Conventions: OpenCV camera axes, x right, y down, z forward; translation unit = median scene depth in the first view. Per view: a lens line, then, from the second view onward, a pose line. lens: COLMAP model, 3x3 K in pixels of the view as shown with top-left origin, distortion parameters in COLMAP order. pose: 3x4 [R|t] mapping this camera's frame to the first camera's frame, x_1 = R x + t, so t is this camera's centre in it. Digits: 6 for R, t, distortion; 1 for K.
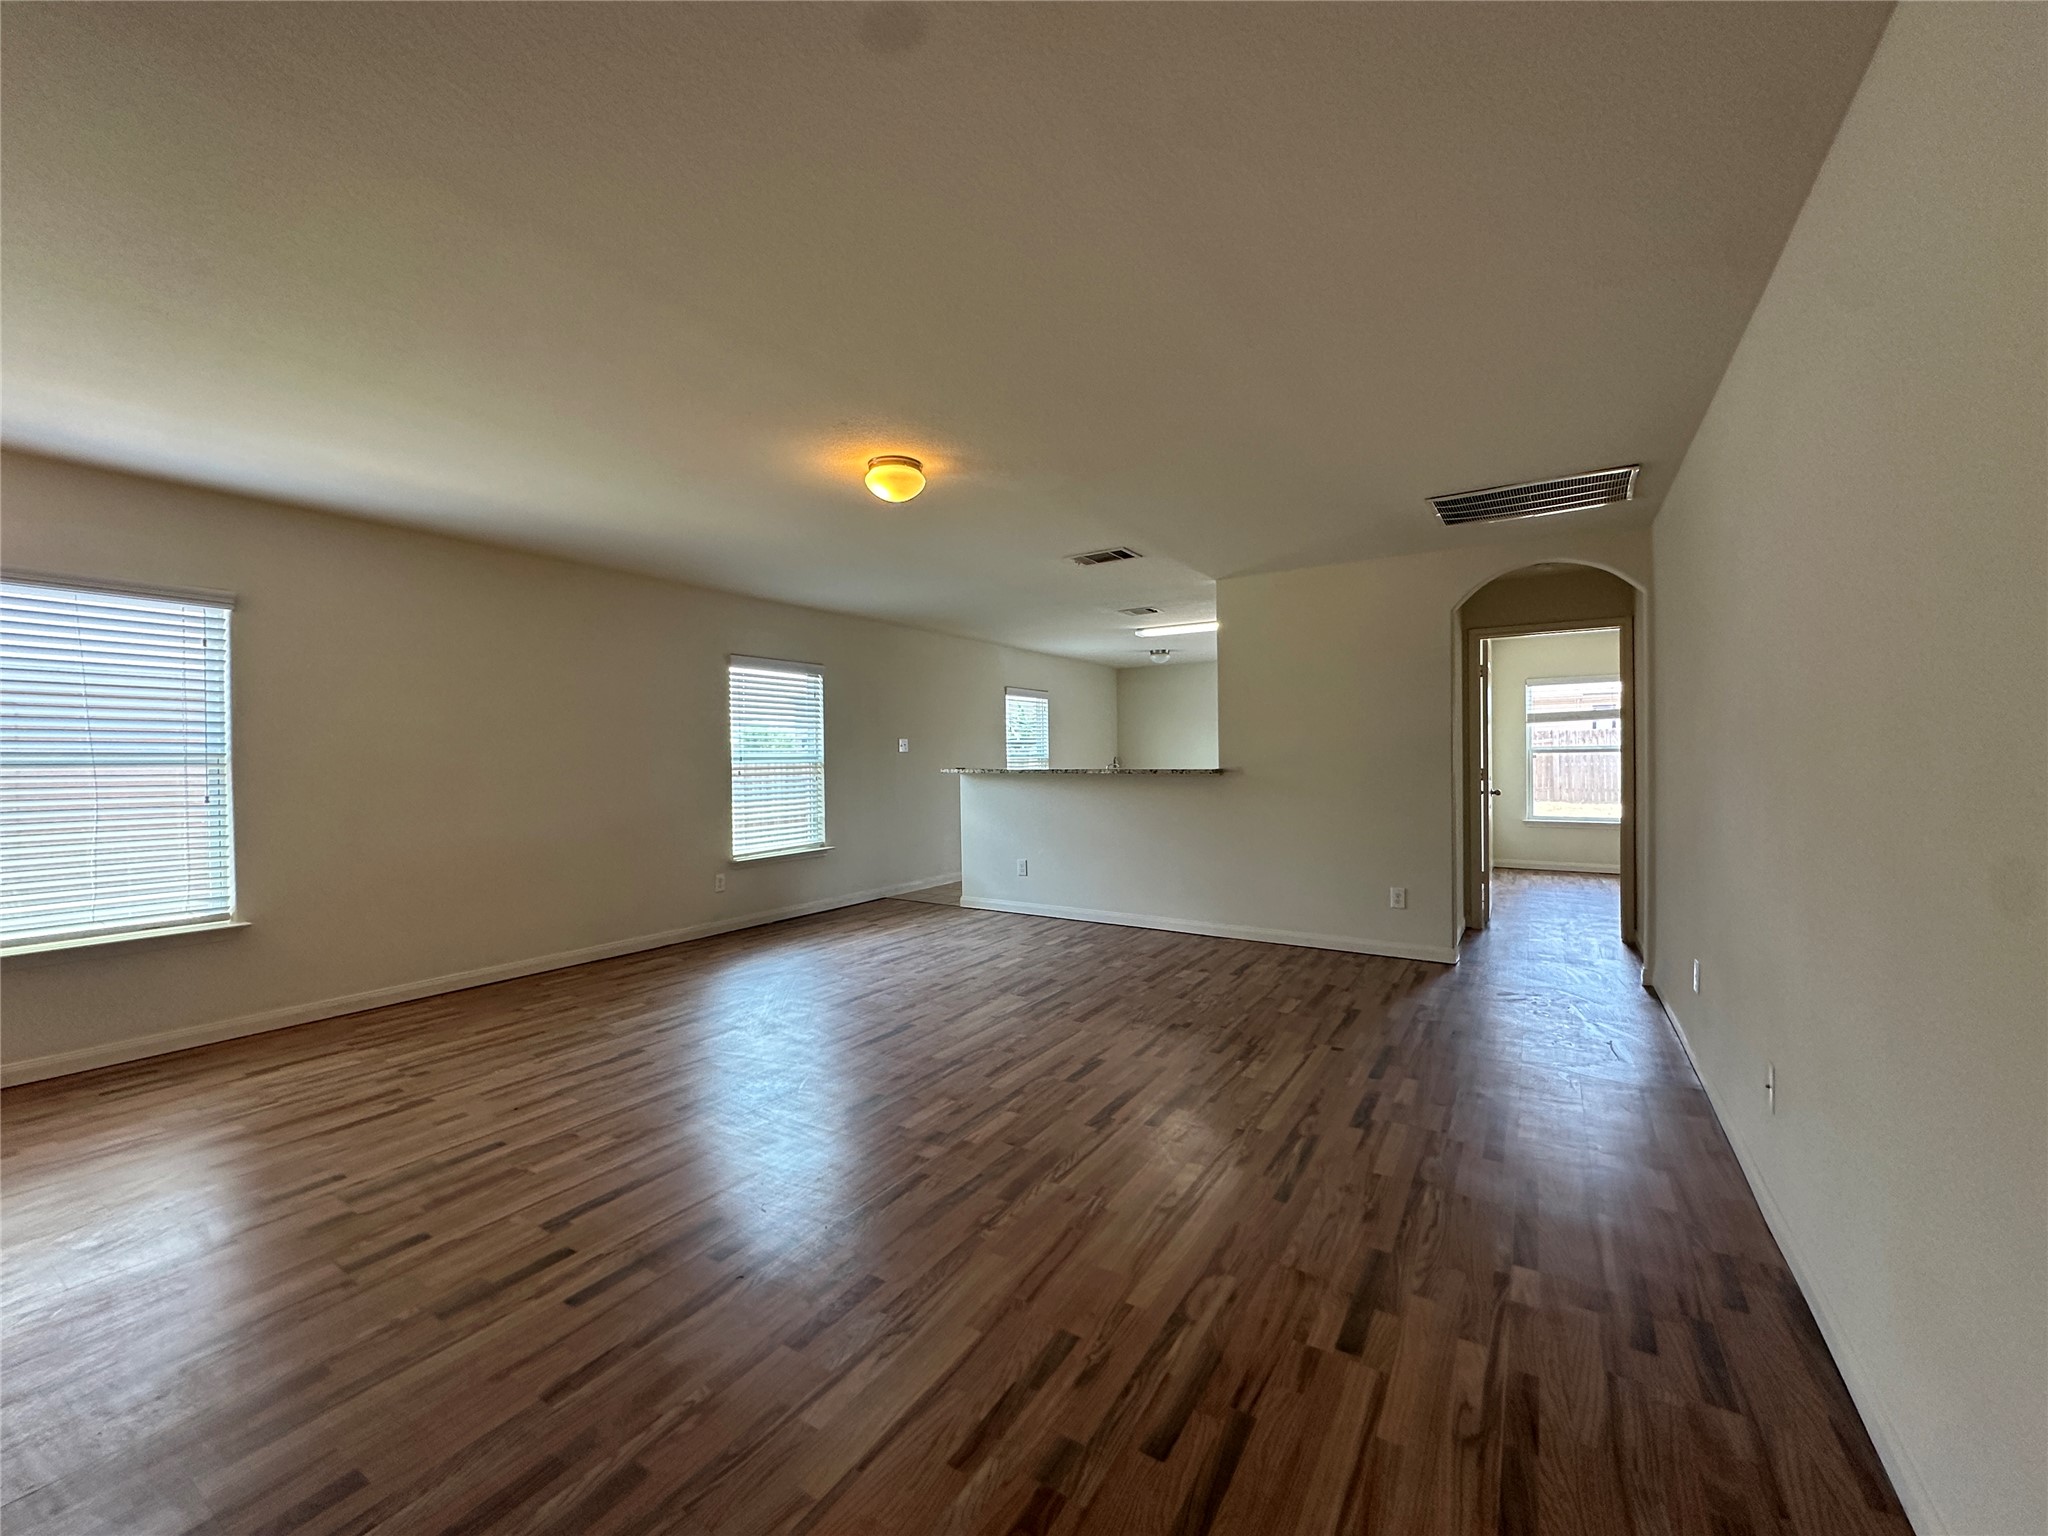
lens RADIAL K [[817.7, 0, 1035.5], [0, 817.7, 760.3], [0, 0, 1]] dist [-0.007355, 0.000987]
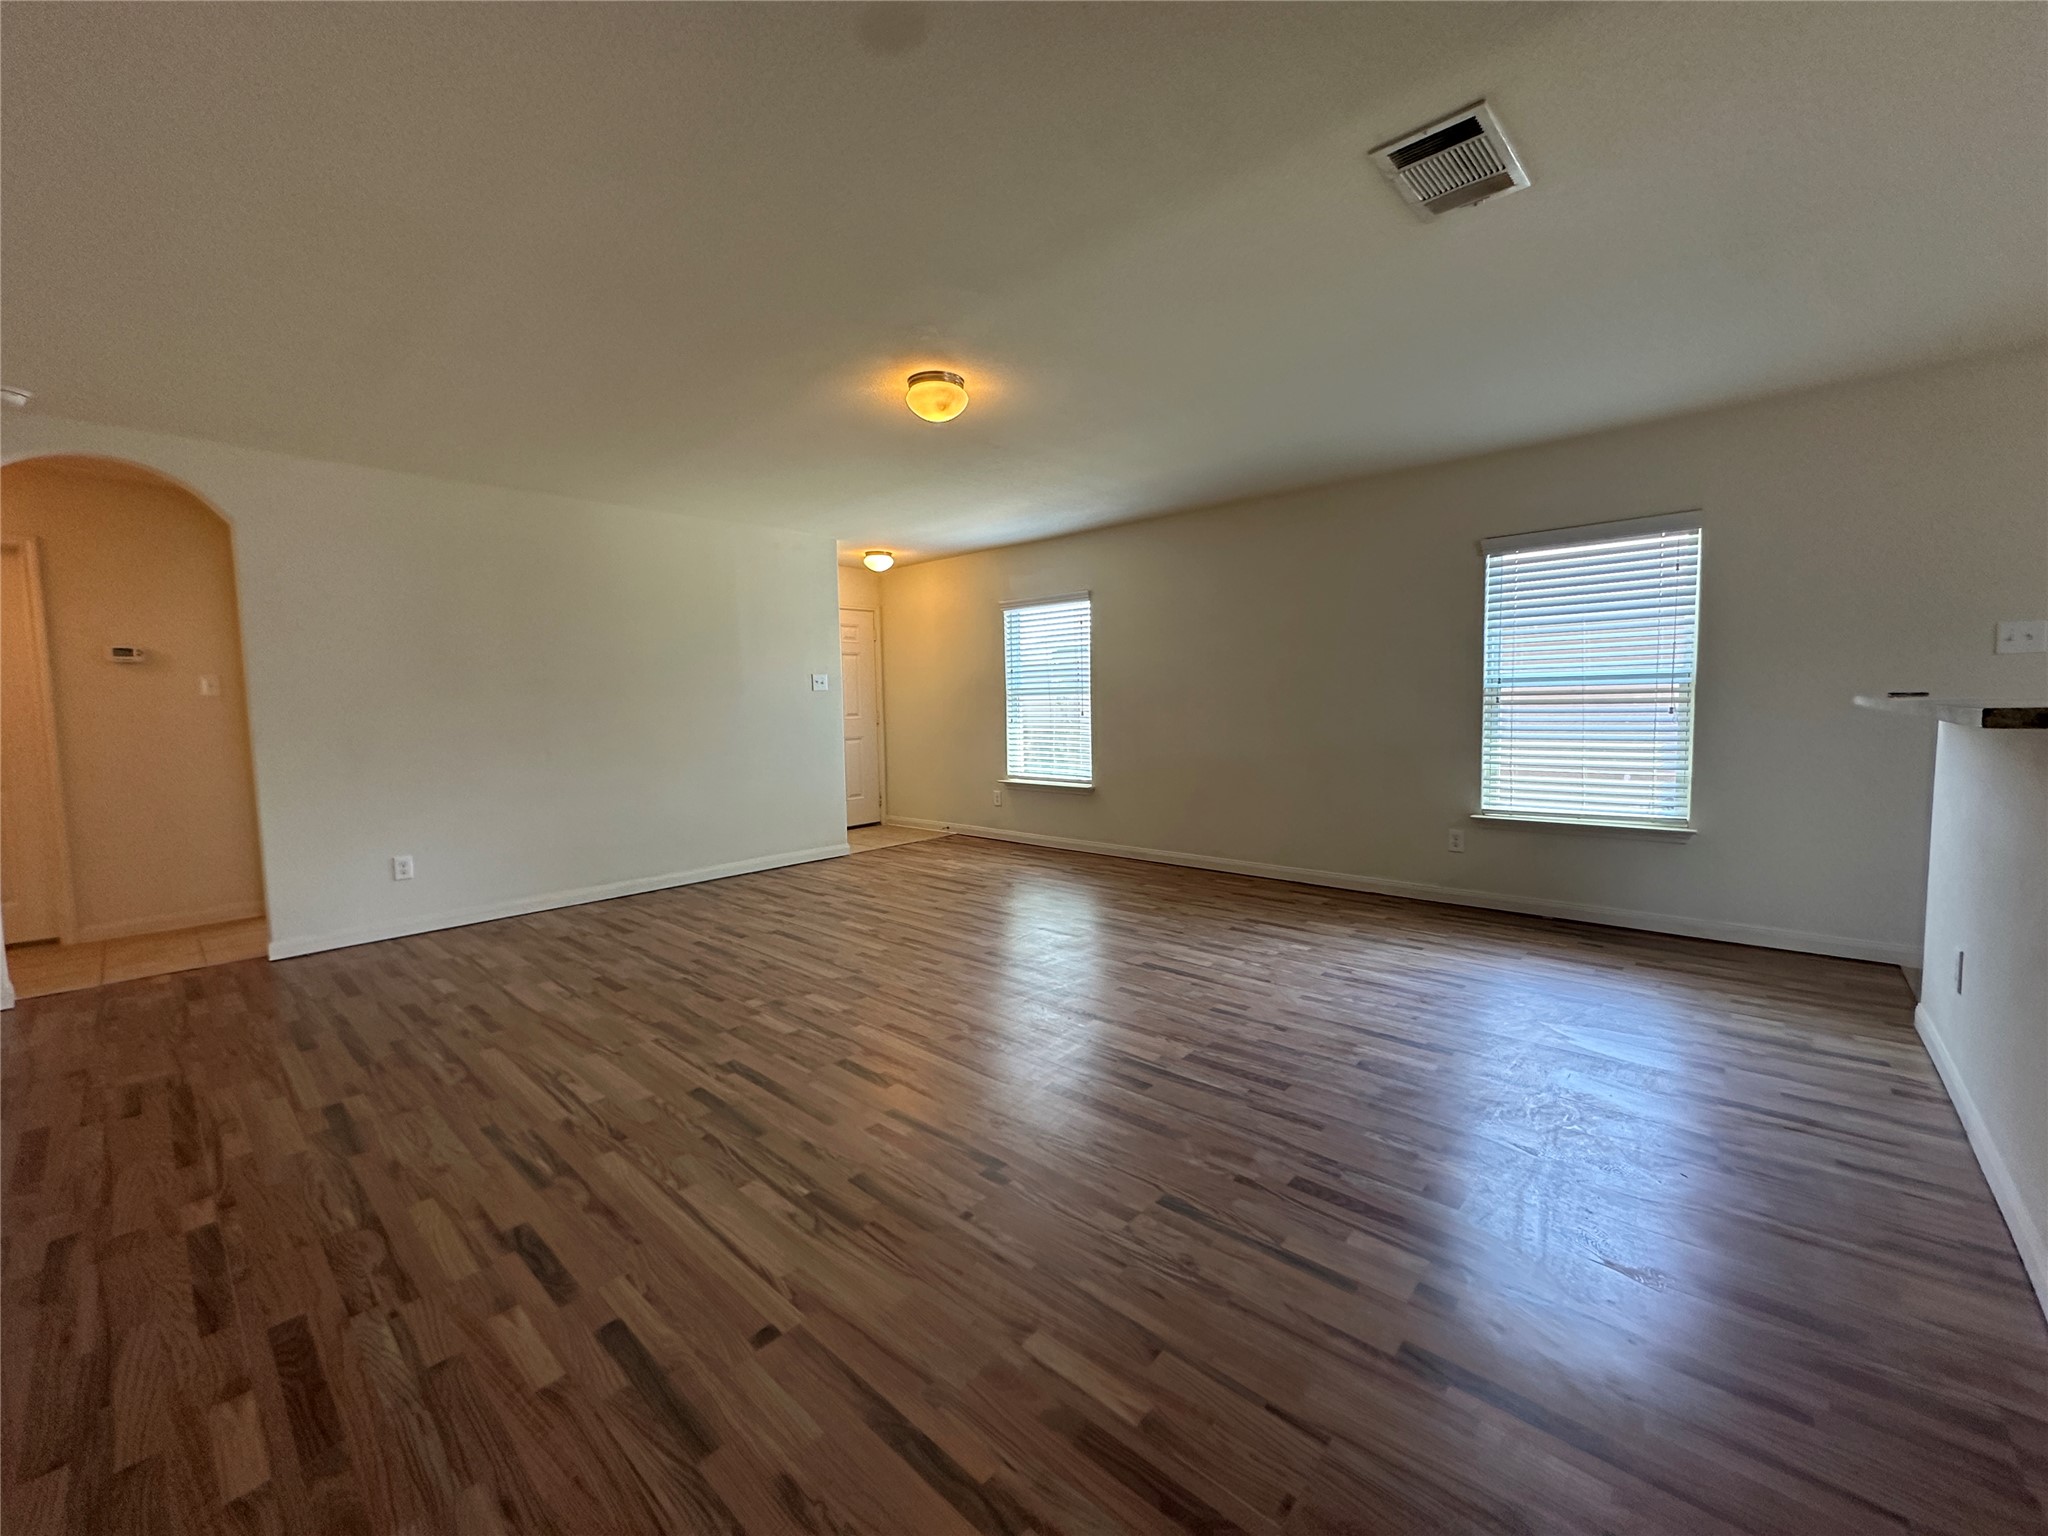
lens RADIAL K [[817.7, 0, 1017.2], [0, 817.7, 771.5], [0, 0, 1]] dist [-0.007355, 0.000987]
pose [[-0.181649, 0.098843, -0.978383, 0.742740], [0.017166, 0.995103, 0.097345, 0.001878], [0.983214, 0.000888, -0.182456, 1.201061]]
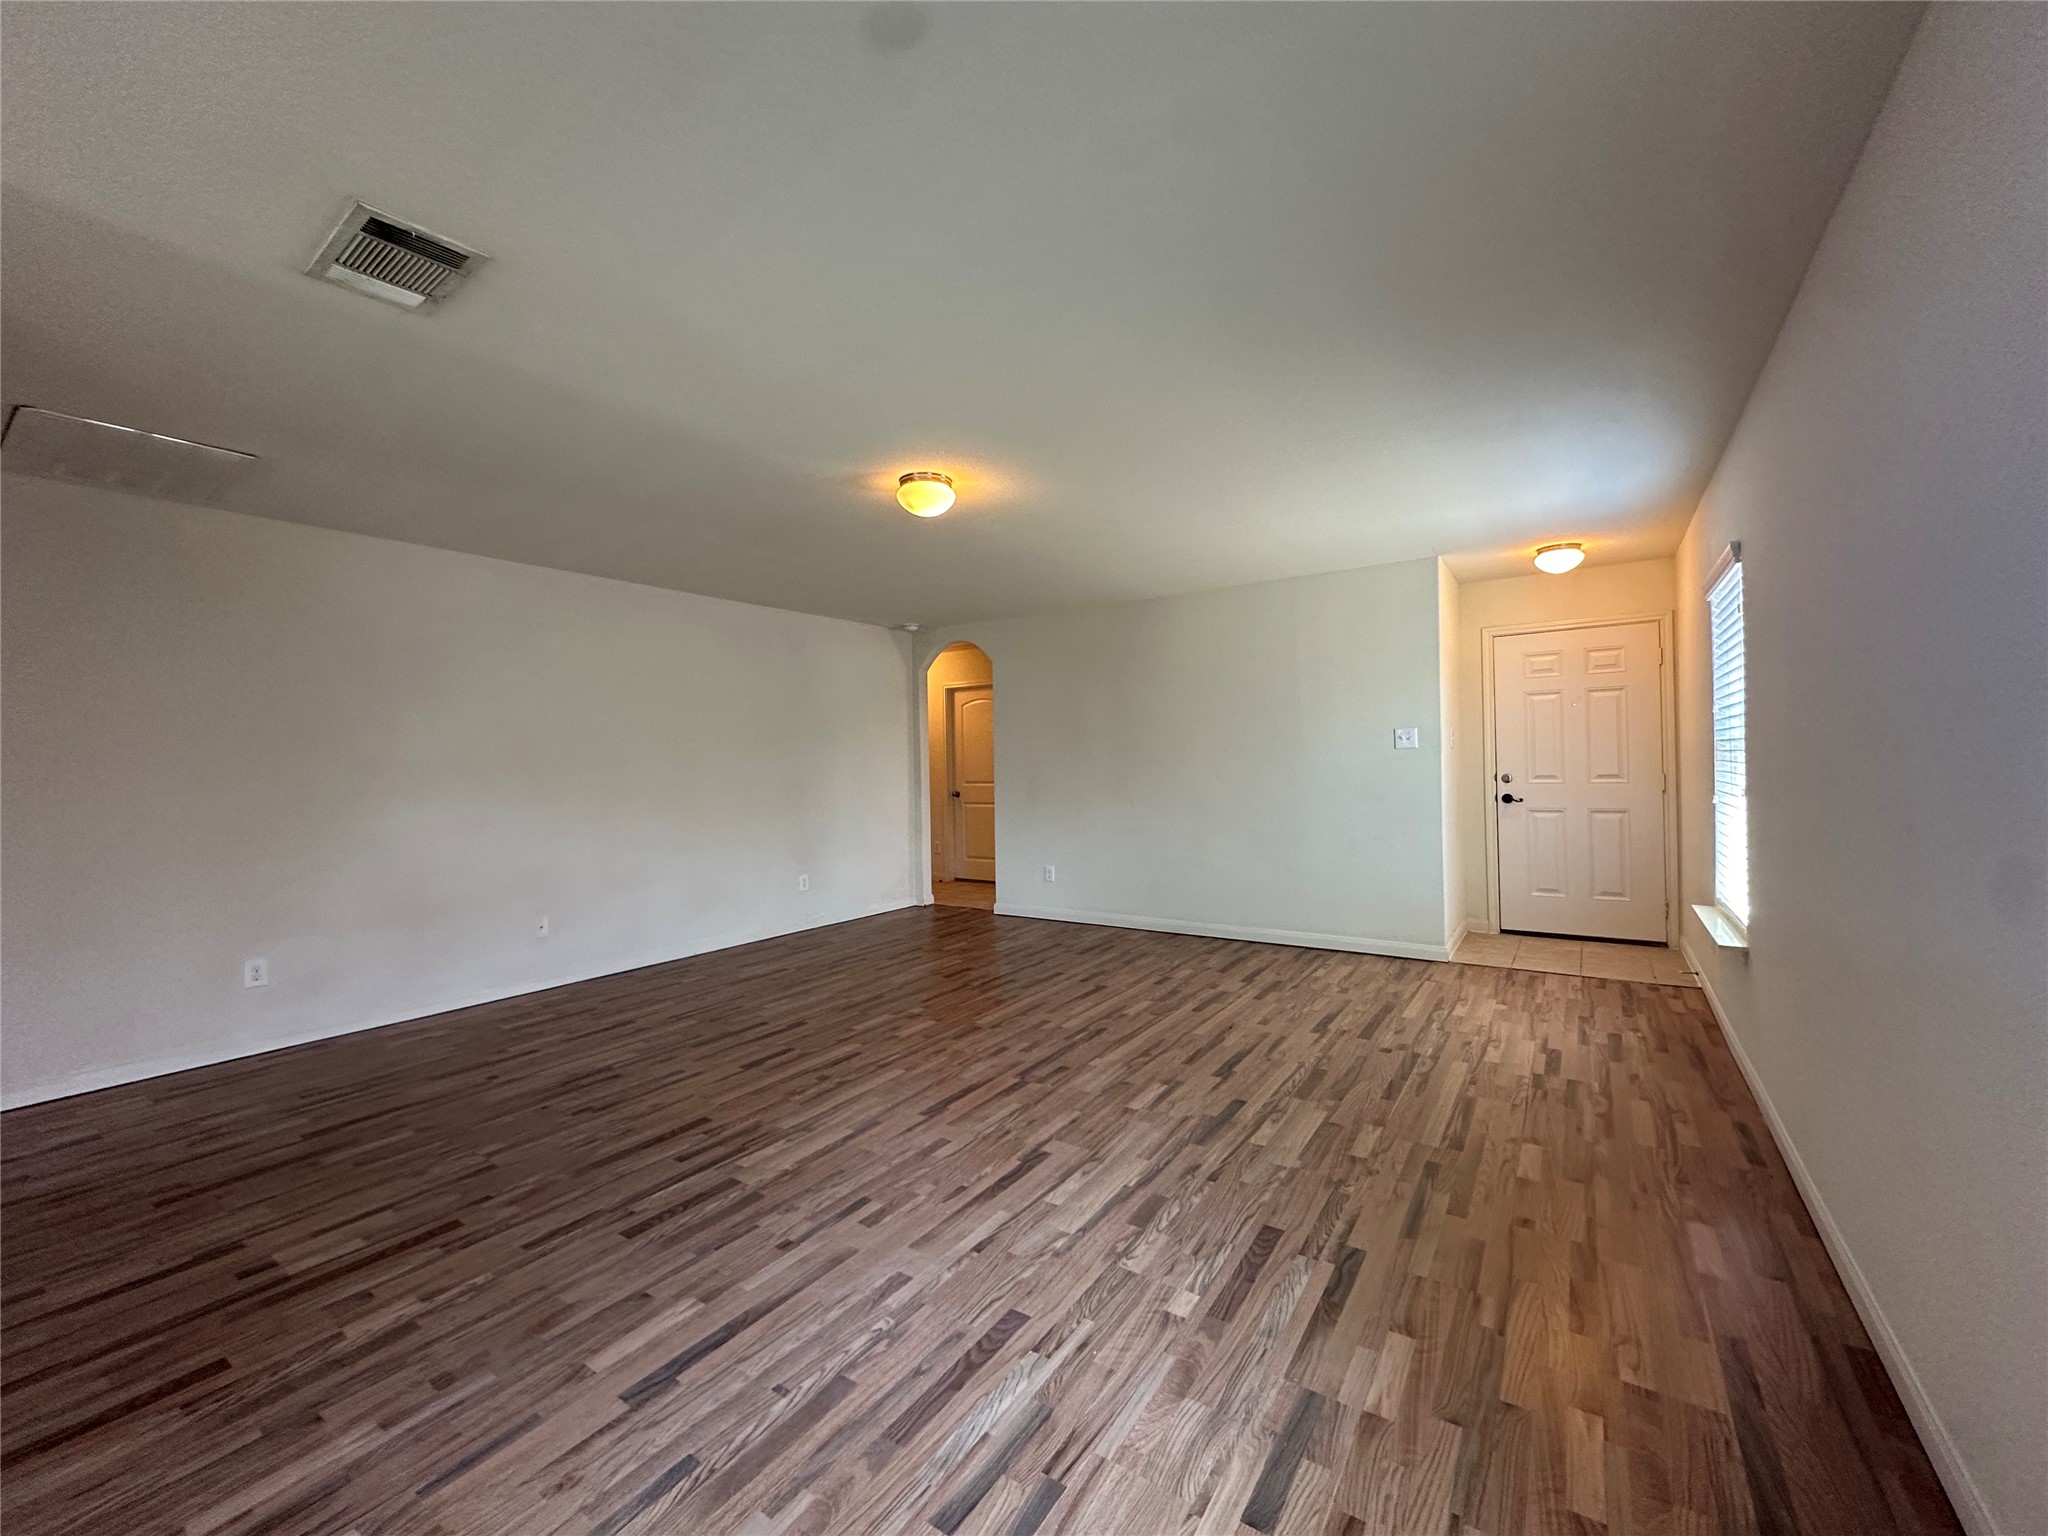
lens RADIAL K [[817.7, 0, 1028.5], [0, 817.7, 766.5], [0, 0, 1]] dist [-0.007355, 0.000987]
pose [[-0.998678, 0.028458, 0.042795, -0.316599], [0.028792, 0.999559, 0.007210, -0.005816], [-0.042571, 0.008432, -0.999058, 1.911183]]
